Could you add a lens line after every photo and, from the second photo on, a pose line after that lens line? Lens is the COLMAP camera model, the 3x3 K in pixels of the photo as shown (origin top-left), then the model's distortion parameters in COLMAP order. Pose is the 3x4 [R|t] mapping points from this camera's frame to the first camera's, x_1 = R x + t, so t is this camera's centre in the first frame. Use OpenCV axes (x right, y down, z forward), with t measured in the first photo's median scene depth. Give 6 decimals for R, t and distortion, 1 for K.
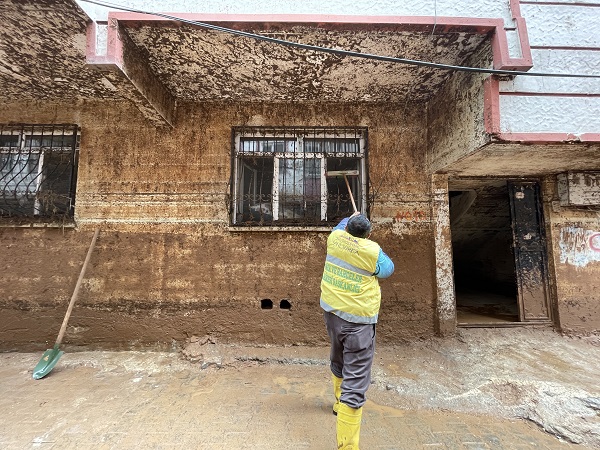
lens RADIAL K [[241.6, 0, 299.8], [0, 241.6, 223.7], [0, 0, 1]] dist [0.001488, 0.000137]
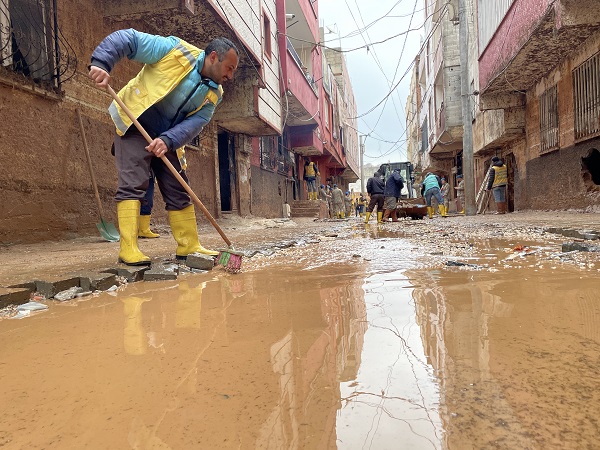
lens RADIAL K [[454.9, 0, 299.9], [0, 454.9, 224.4], [0, 0, 1]] dist [0.038984, -0.034579]
pose [[0.197368, -0.027411, 0.979946, -2.423953], [-0.042178, 0.998446, 0.036423, 0.363849], [-0.979422, -0.048521, 0.195905, -0.197855]]
